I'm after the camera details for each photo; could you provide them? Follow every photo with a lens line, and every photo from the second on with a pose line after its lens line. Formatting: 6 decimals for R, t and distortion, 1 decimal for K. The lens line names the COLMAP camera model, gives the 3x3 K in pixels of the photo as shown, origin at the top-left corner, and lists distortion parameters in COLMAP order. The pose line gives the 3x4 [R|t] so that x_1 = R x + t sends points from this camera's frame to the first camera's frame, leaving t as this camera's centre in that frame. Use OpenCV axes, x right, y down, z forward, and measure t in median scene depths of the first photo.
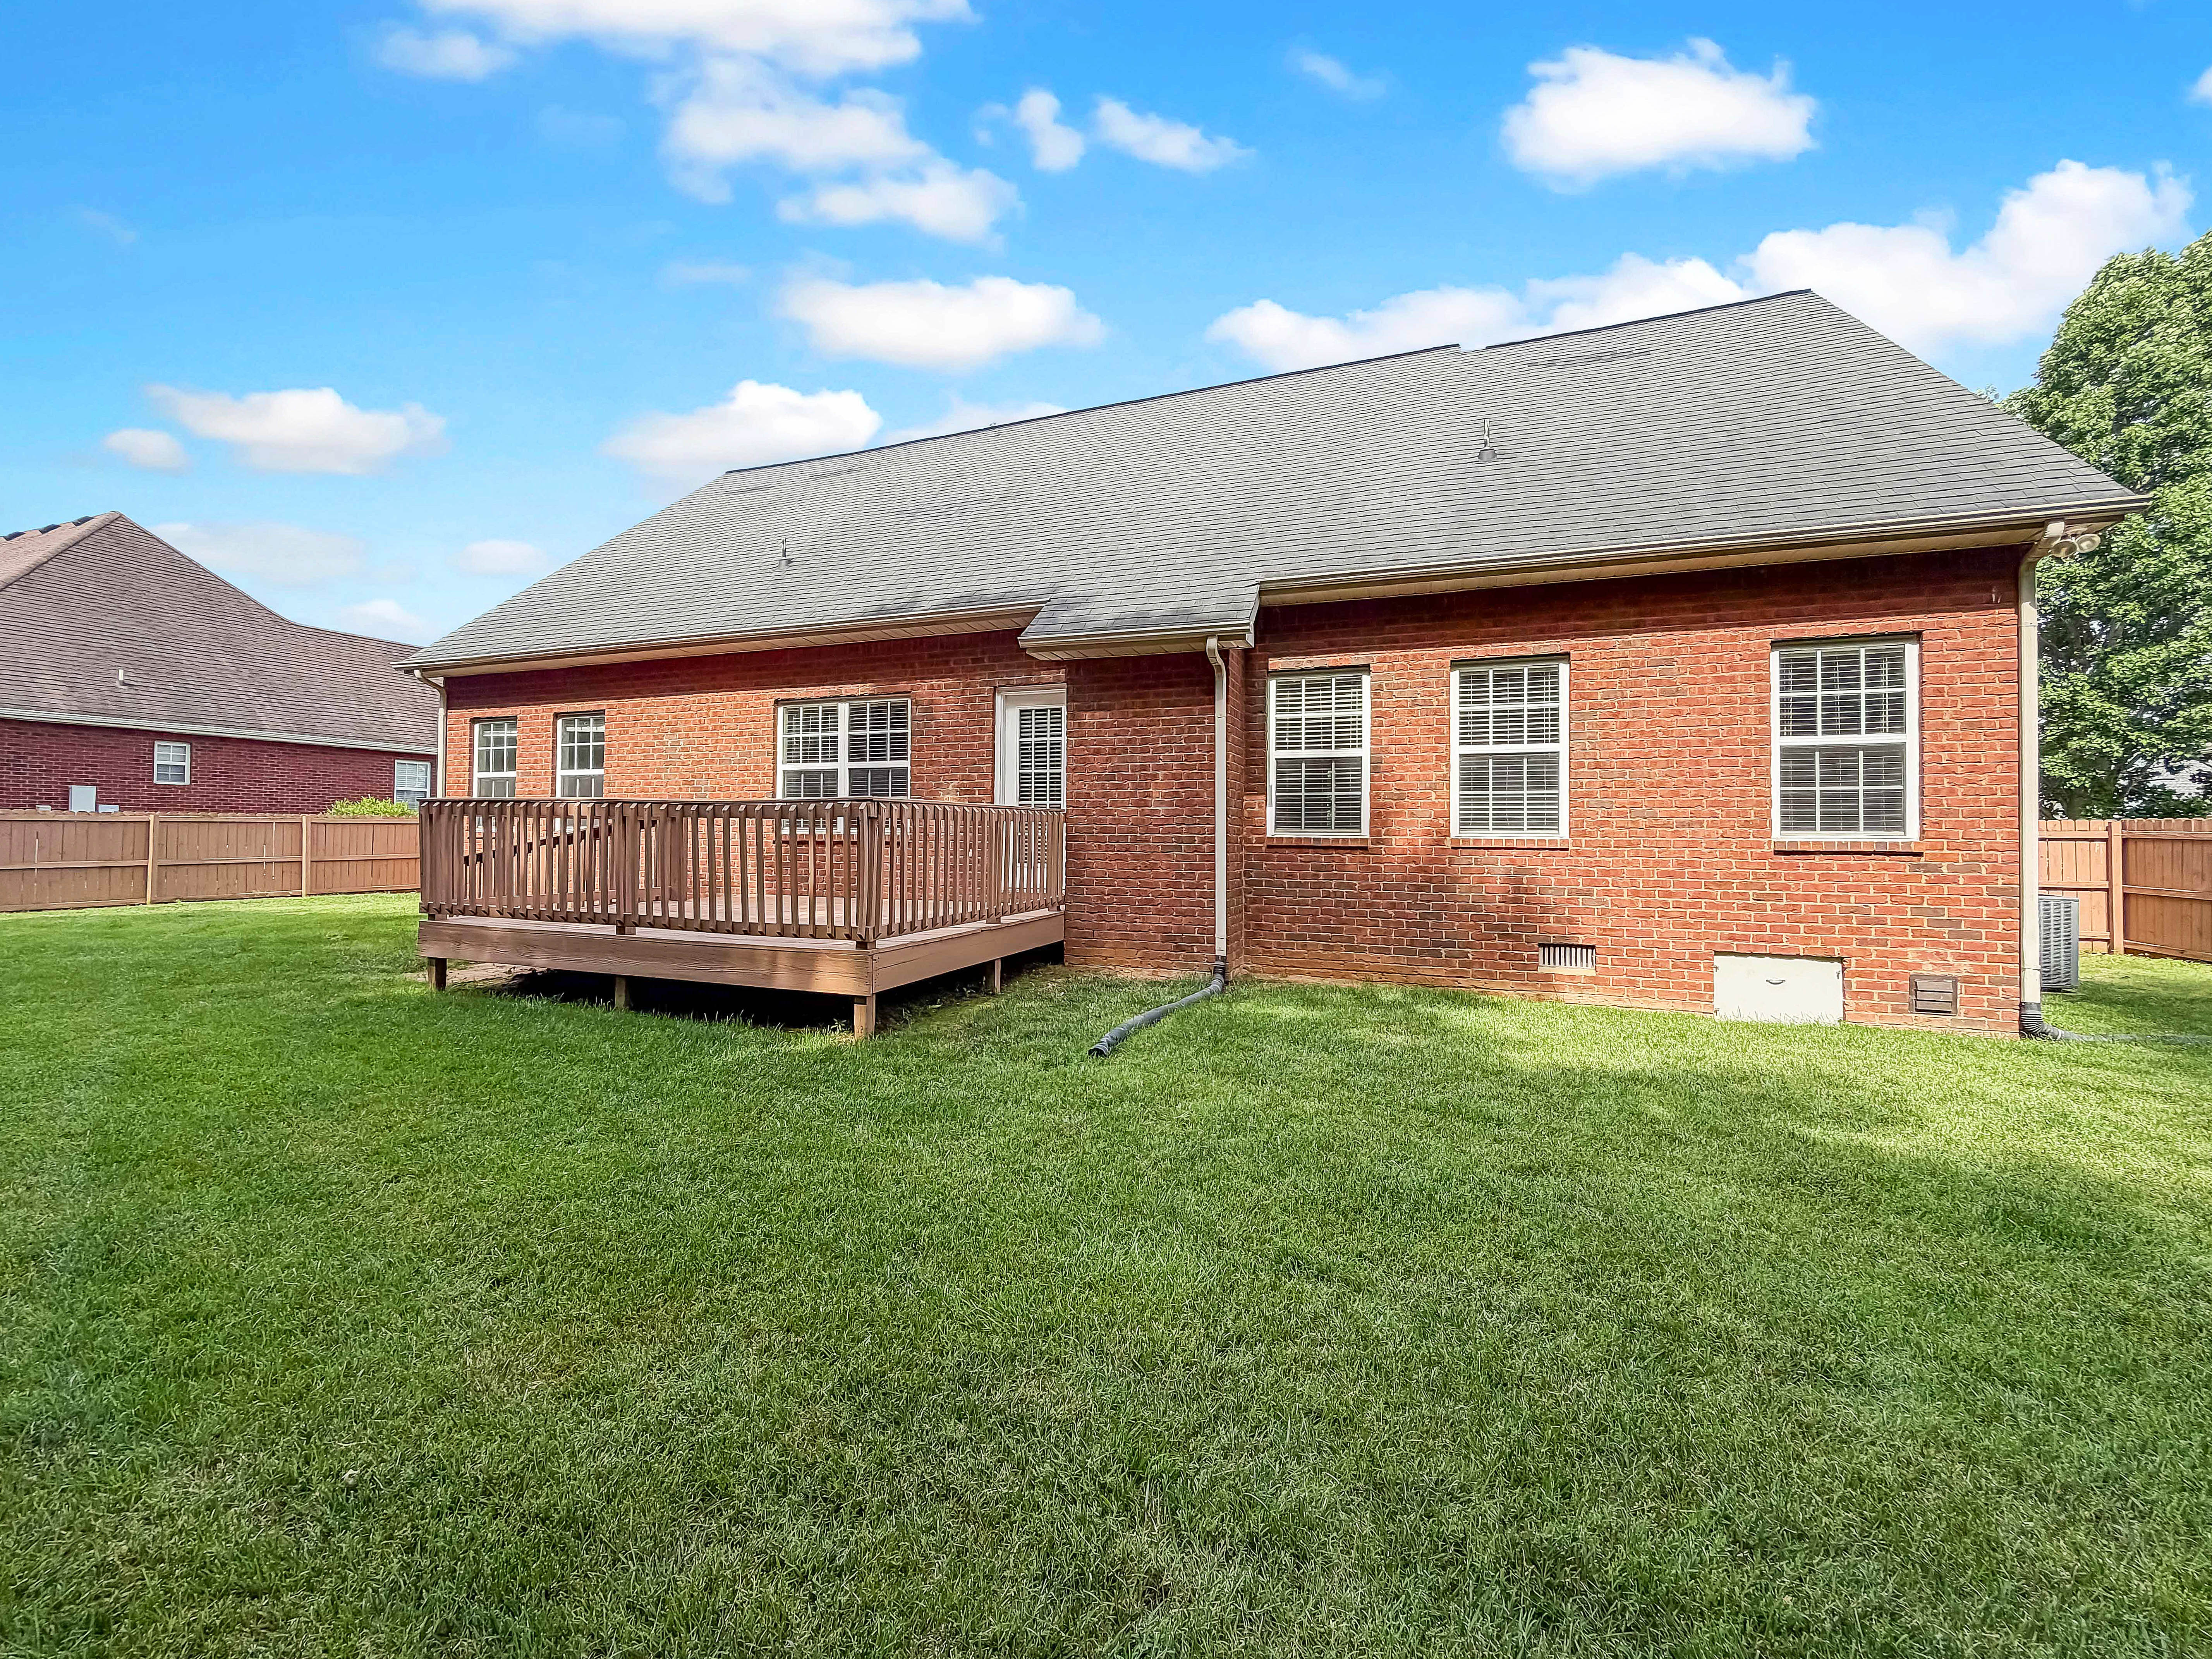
lens RADIAL K [[915.0, 0, 1115.4], [0, 915.0, 822.4], [0, 0, 1]] dist [0.000883, -0.000728]
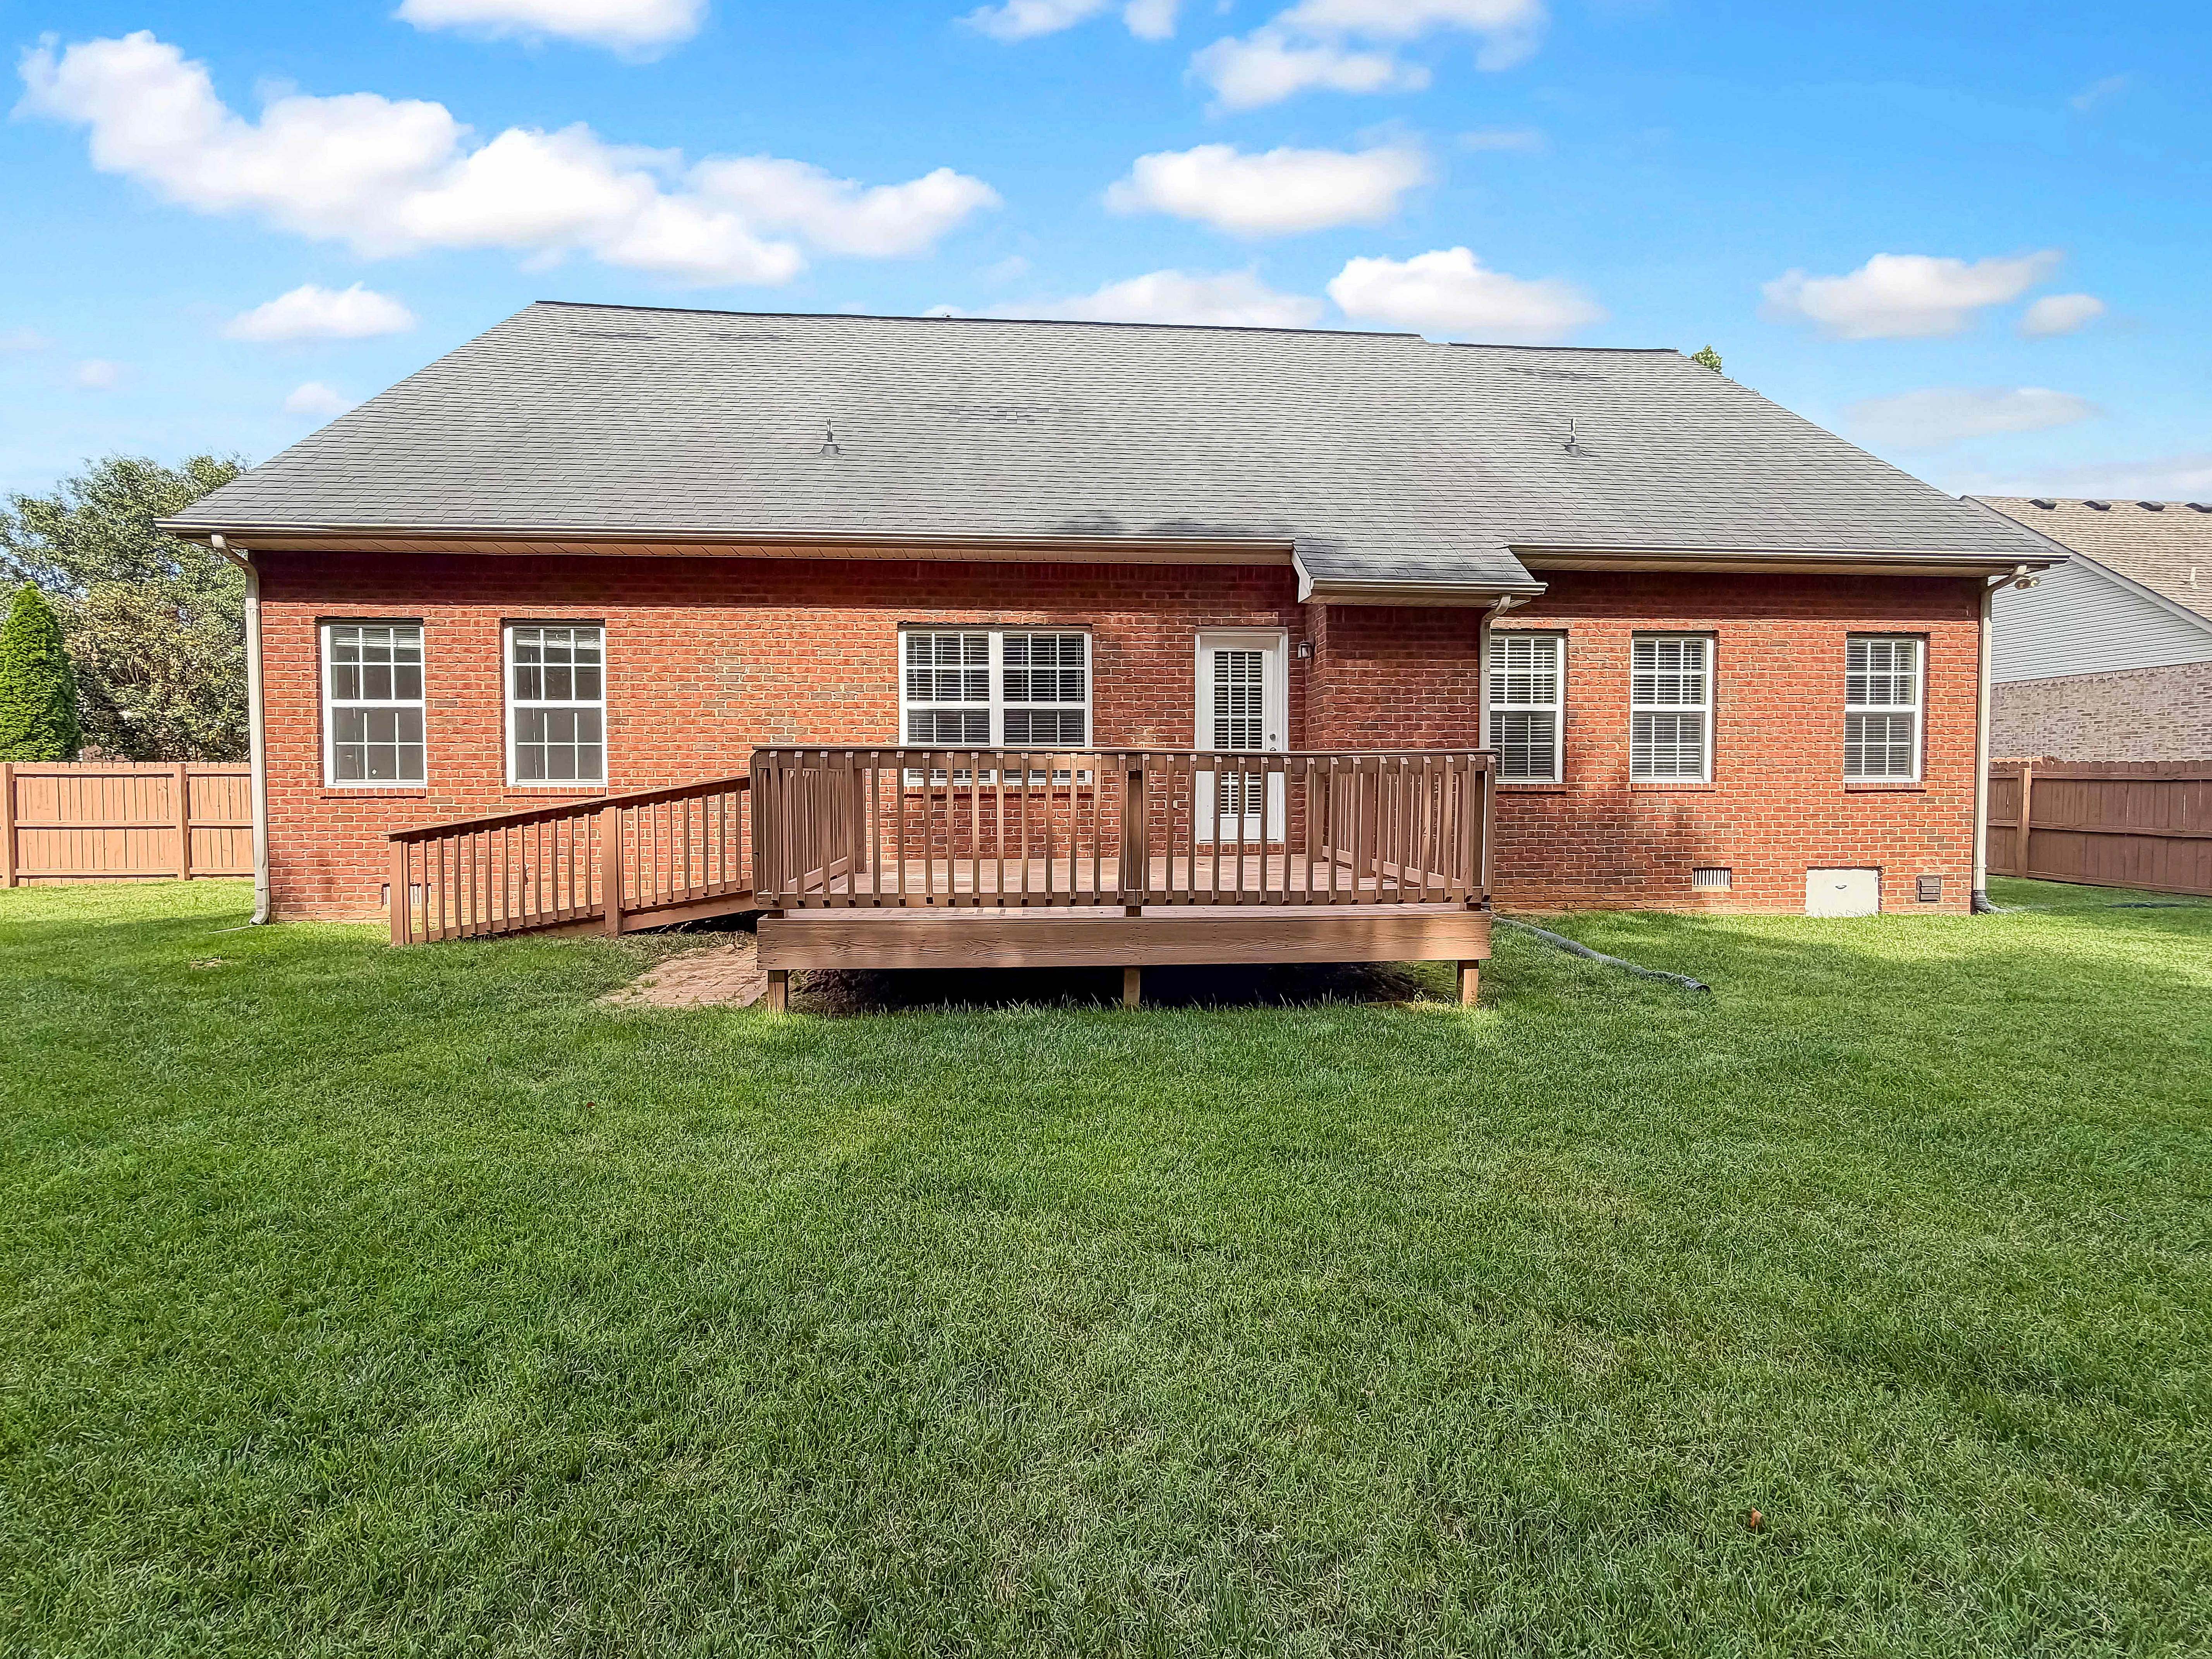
lens RADIAL K [[915.0, 0, 1042.7], [0, 915.0, 806.5], [0, 0, 1]] dist [0.000883, -0.000728]
pose [[0.900579, -0.023325, 0.434067, -0.793823], [0.002853, 0.998855, 0.047755, -0.010546], [-0.434684, -0.041769, 0.899614, 0.259378]]
